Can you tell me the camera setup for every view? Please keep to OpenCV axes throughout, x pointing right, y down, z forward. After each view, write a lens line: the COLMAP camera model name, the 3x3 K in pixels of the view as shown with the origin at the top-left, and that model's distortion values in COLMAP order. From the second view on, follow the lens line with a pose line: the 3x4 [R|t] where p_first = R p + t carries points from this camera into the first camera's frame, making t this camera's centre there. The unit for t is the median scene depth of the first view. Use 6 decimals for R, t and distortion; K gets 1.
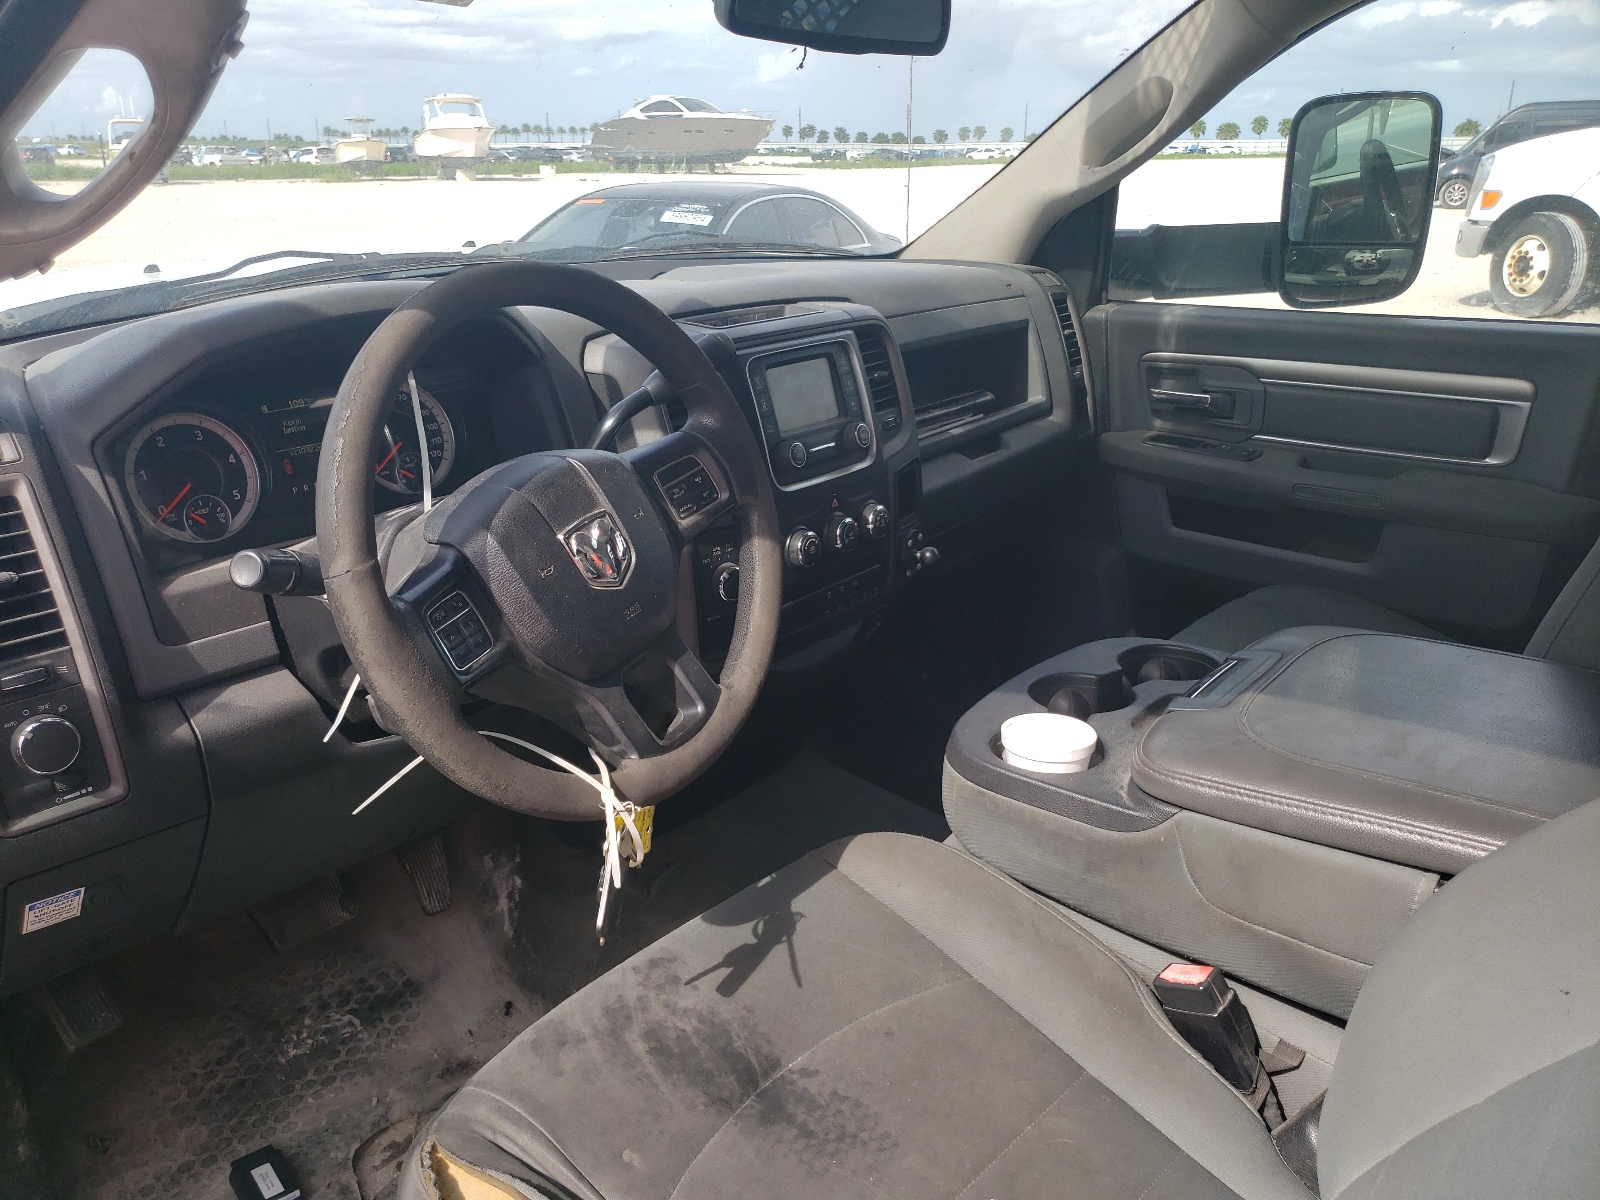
lens RADIAL K [[1296.8, 0, 804.4], [0, 1296.8, 604.3], [0, 0, 1]] dist [-0.002810, 0.009522]
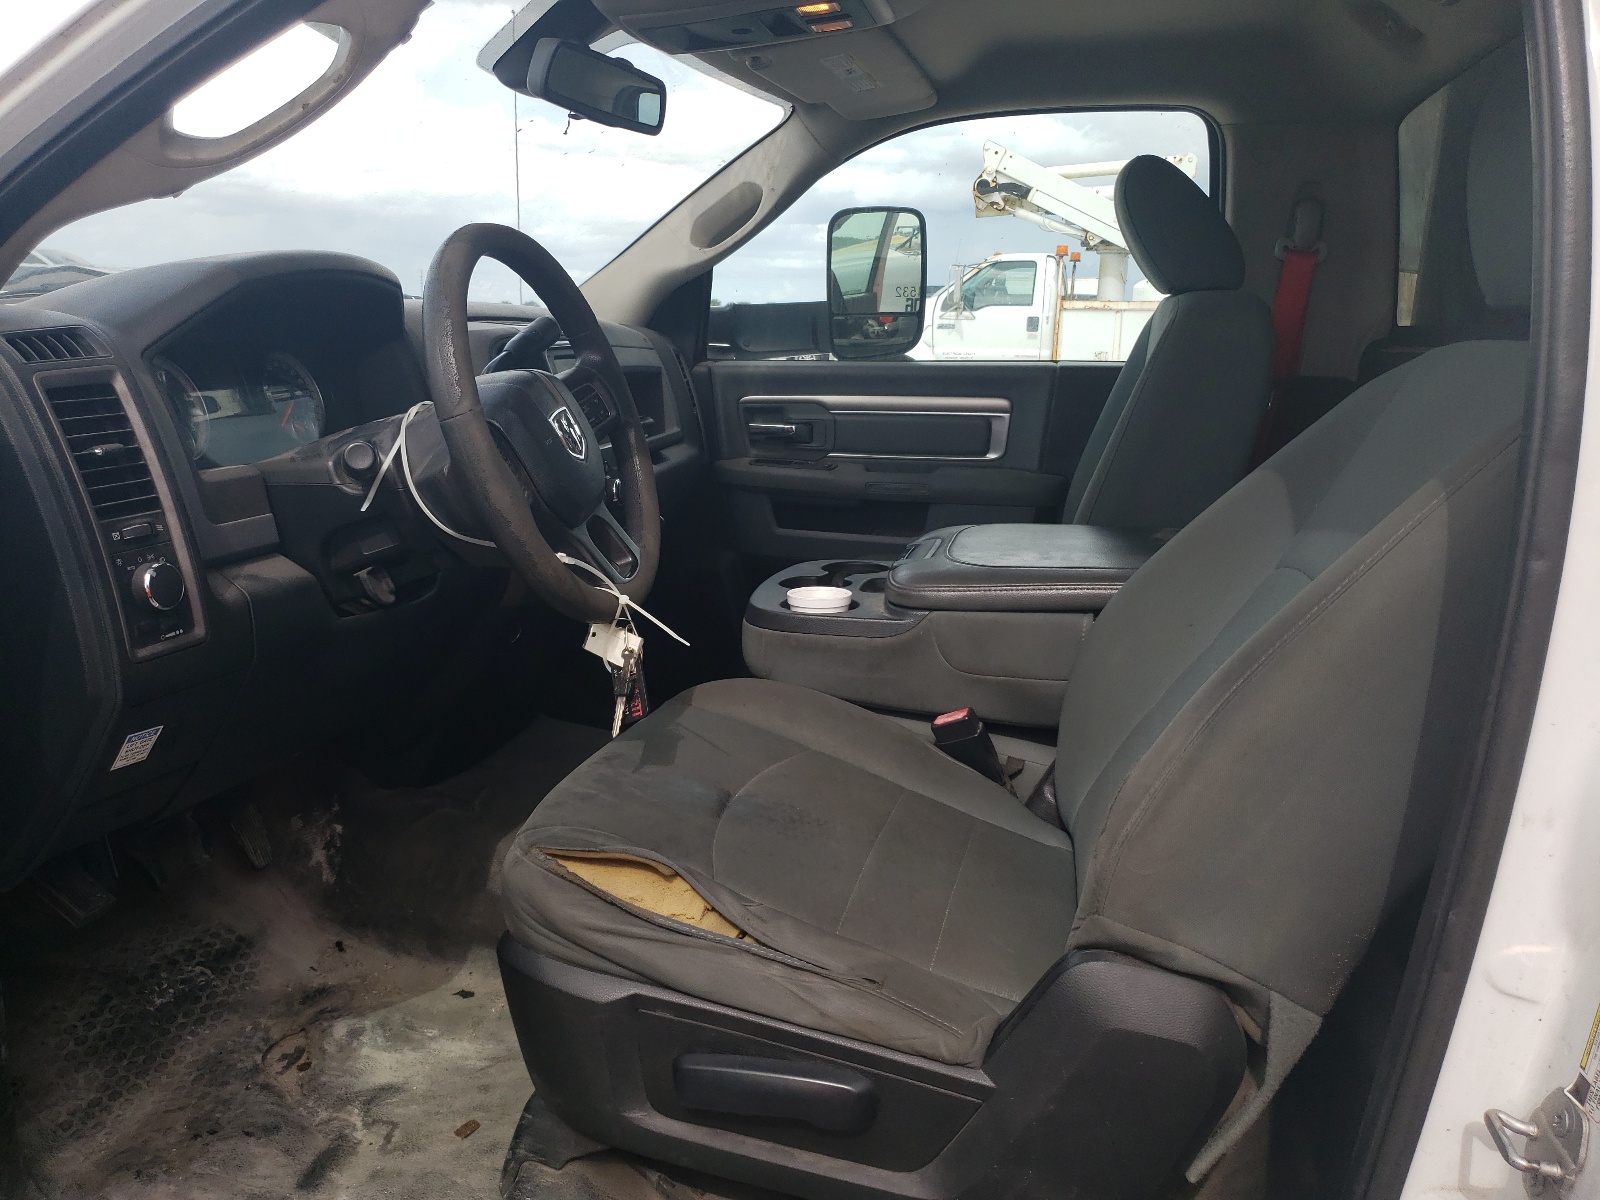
lens RADIAL K [[1296.8, 0, 804.4], [0, 1296.8, 604.3], [0, 0, 1]] dist [-0.002810, 0.009522]
pose [[0.890467, -0.073585, 0.449059, -0.373051], [0.134418, 0.985337, -0.105084, 0.208209], [-0.434741, 0.153936, 0.887301, -0.198138]]
